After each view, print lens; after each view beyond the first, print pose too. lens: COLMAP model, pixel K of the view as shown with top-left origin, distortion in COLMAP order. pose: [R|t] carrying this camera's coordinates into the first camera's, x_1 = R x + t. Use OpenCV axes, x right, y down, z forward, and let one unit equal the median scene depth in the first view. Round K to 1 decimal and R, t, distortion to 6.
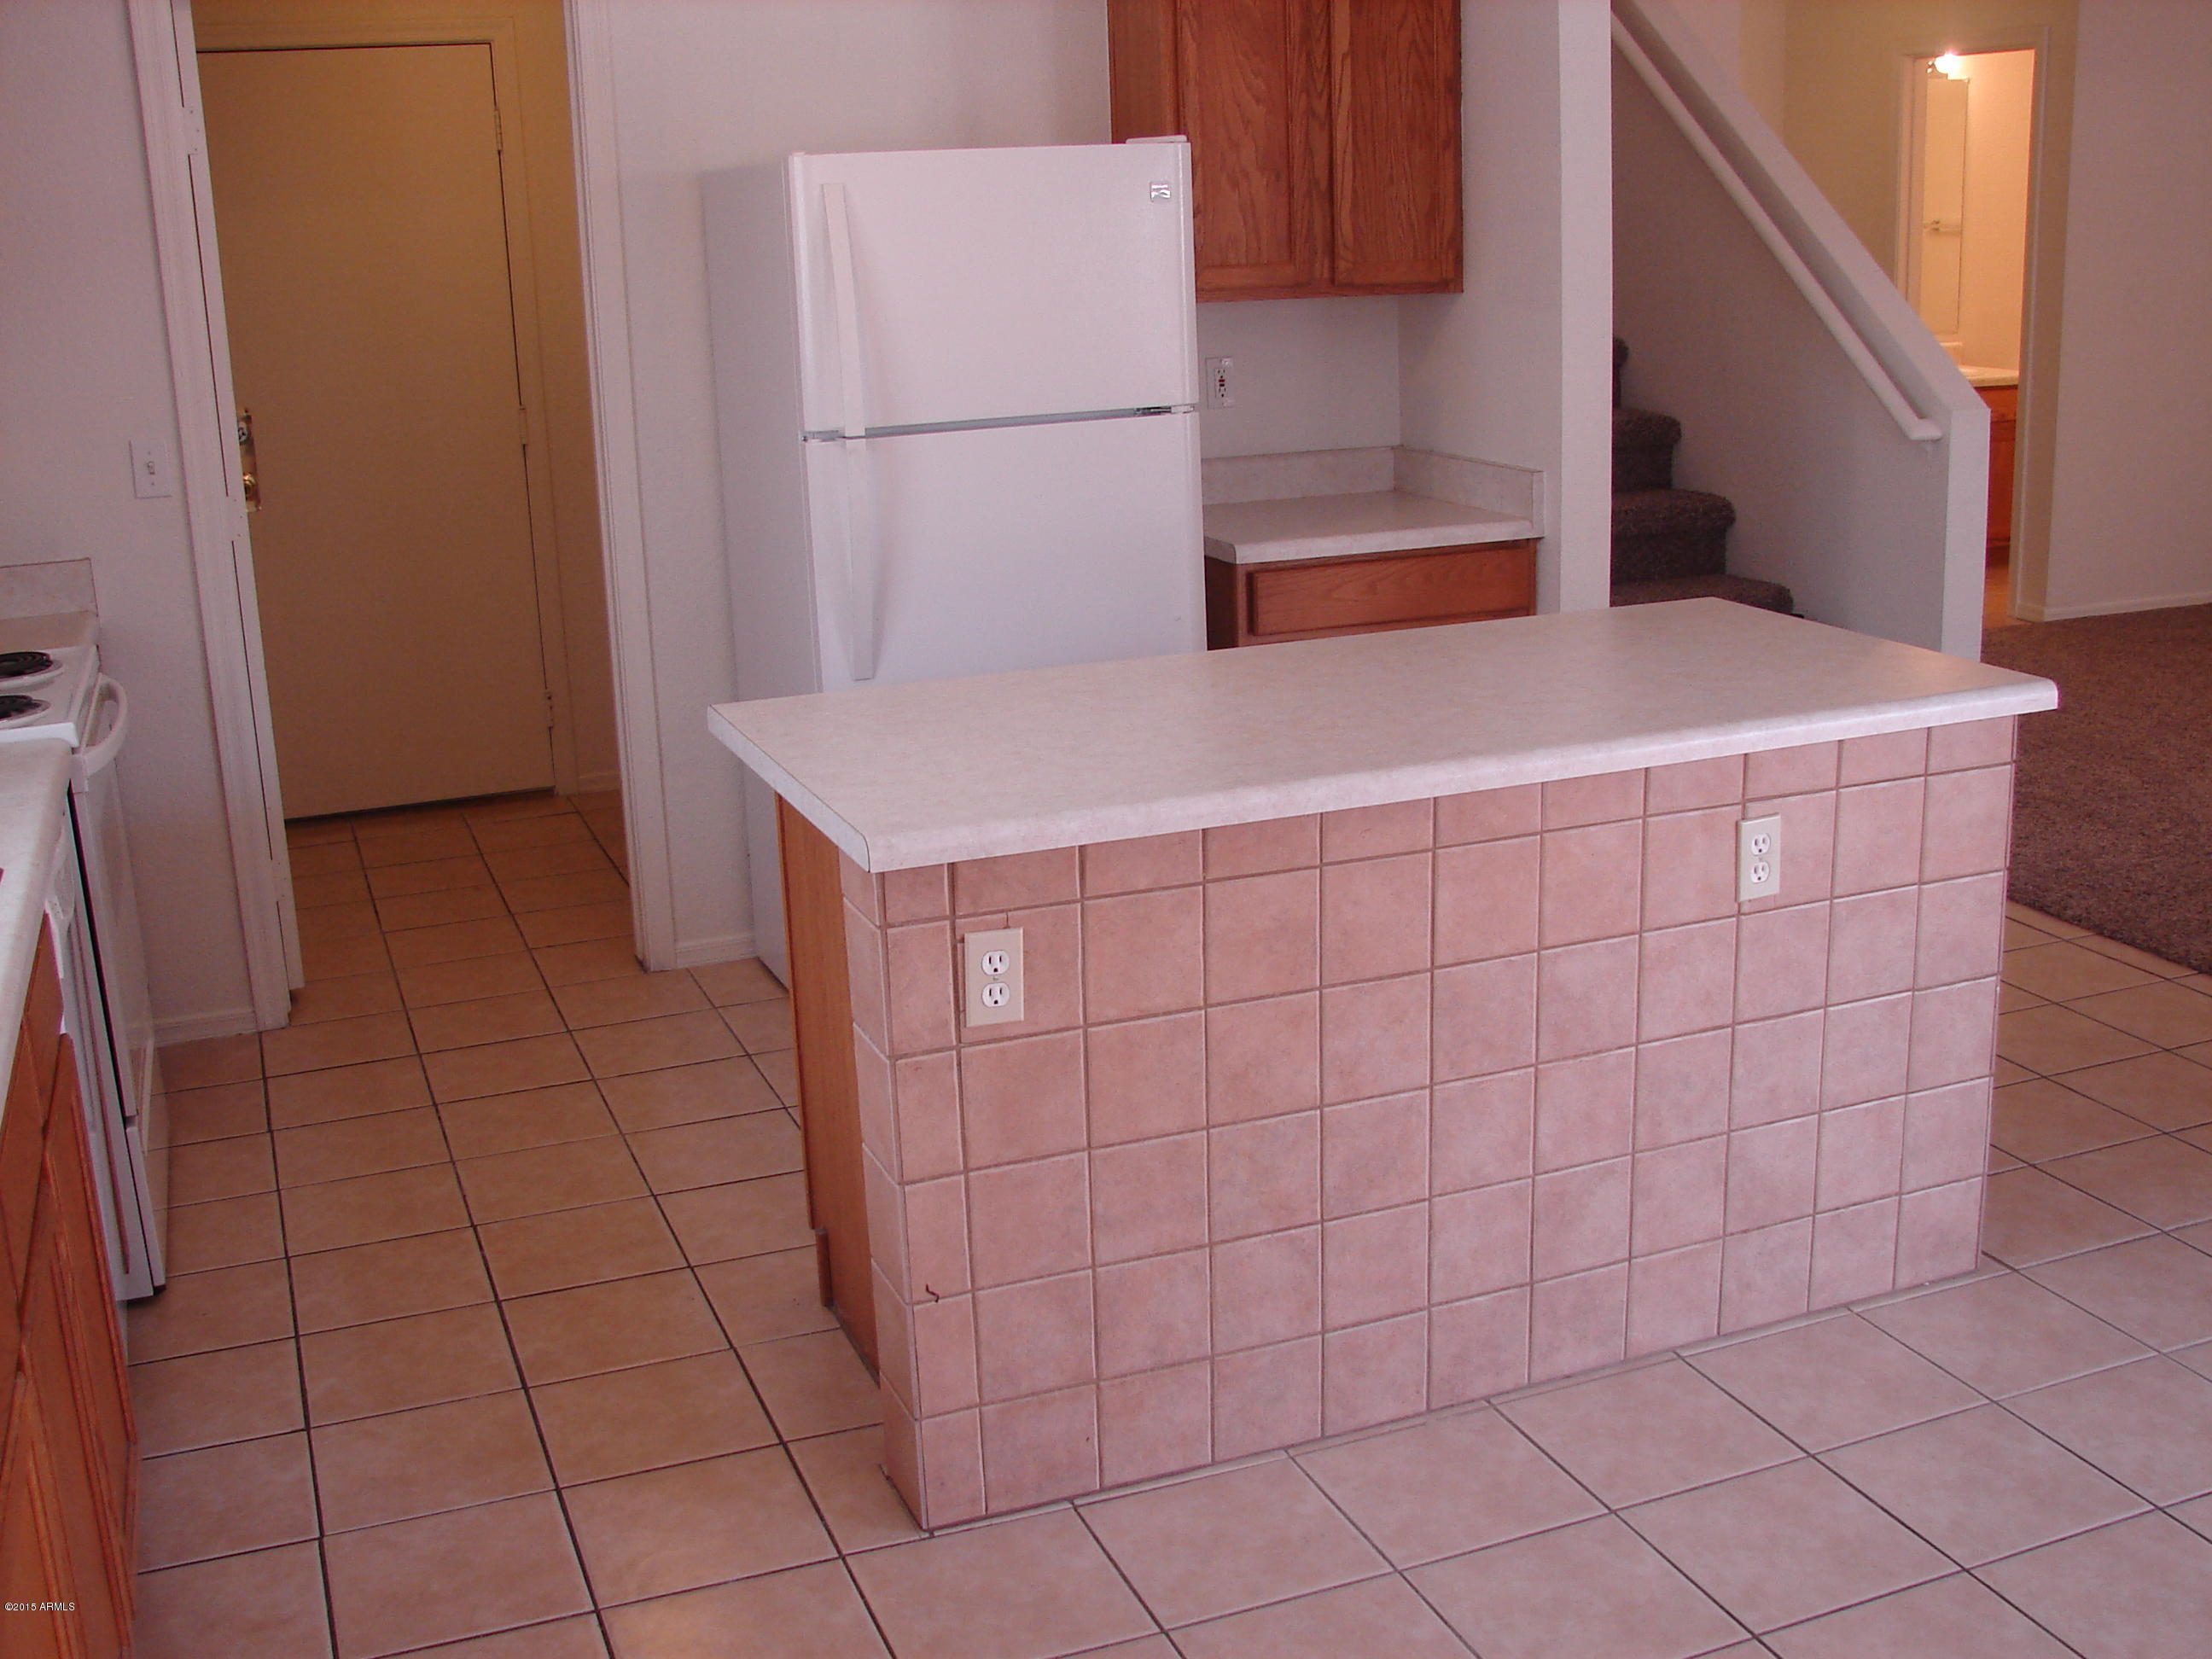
lens RADIAL K [[2382.6, 0, 1132.3], [0, 2382.6, 840.8], [0, 0, 1]] dist [-0.218531, 0.261115]
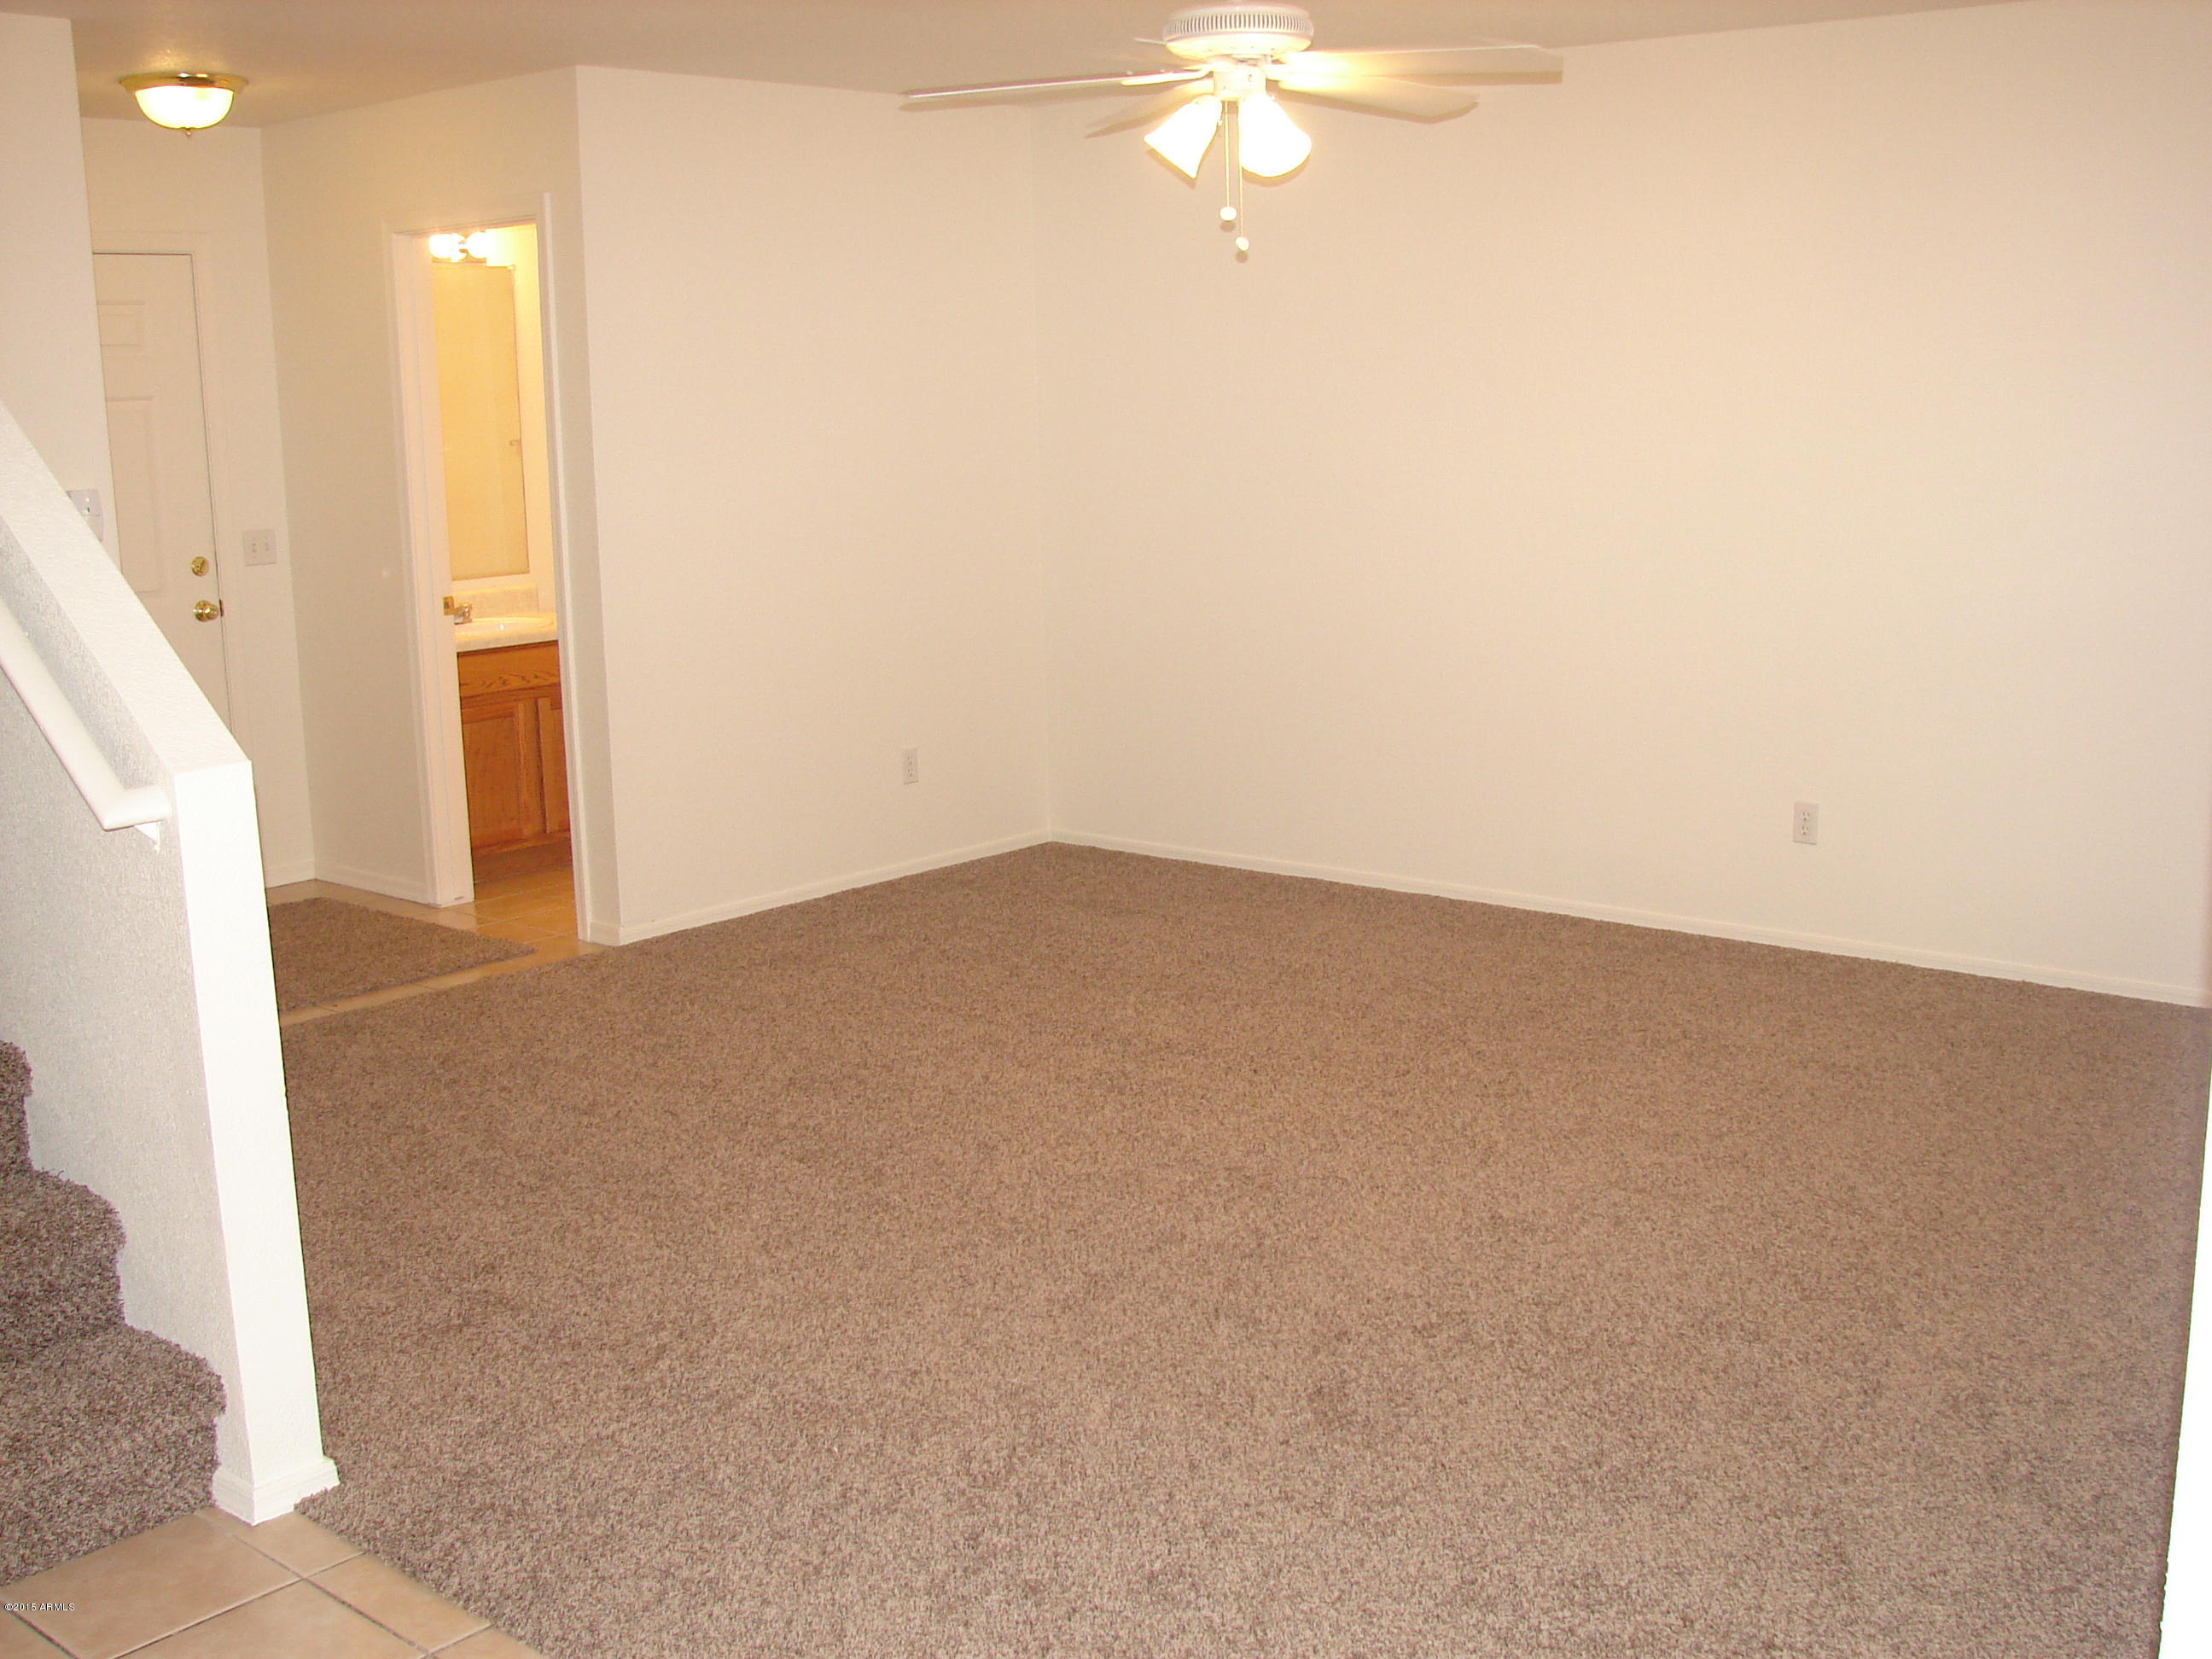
lens RADIAL K [[2382.6, 0, 1132.3], [0, 2382.6, 840.8], [0, 0, 1]] dist [-0.218531, 0.261115]
pose [[0.878279, -0.078907, 0.471592, 0.324397], [0.120286, 0.991032, -0.058197, -0.116058], [-0.462771, 0.107839, 0.879894, 0.409382]]
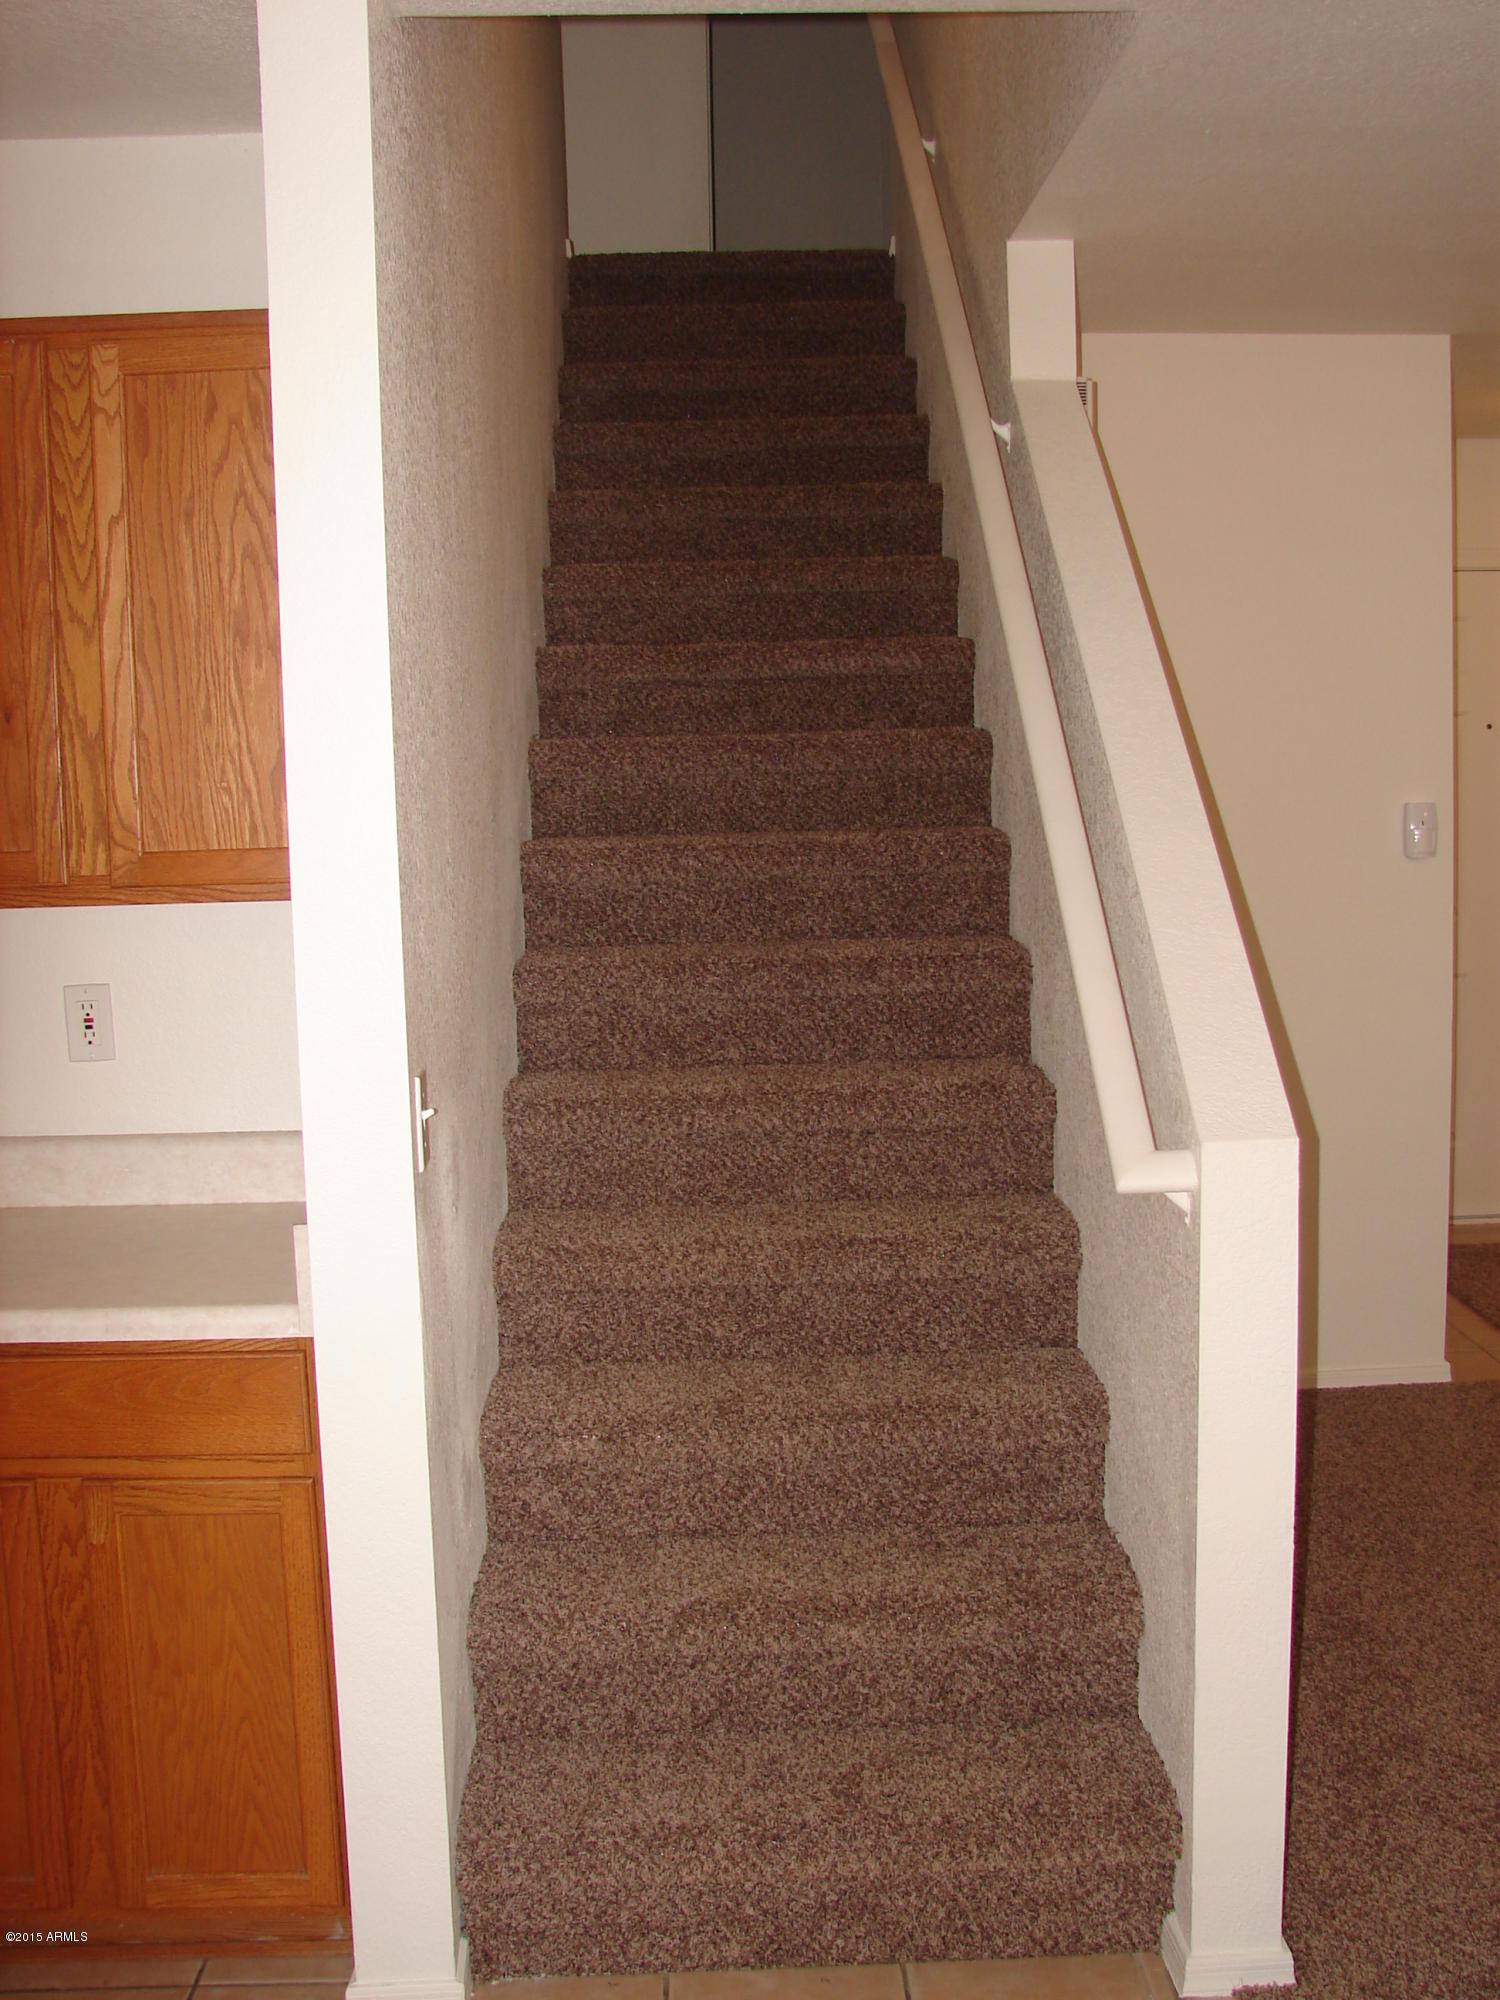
lens RADIAL K [[2154.3, 0, 750.4], [0, 2154.3, 976.0], [0, 0, 1]] dist [-0.218531, 0.261115]
pose [[0.938242, 0.043477, -0.343238, 0.438245], [-0.094657, 0.986479, -0.133789, -0.154425], [0.332780, 0.158016, 0.929671, 0.540837]]
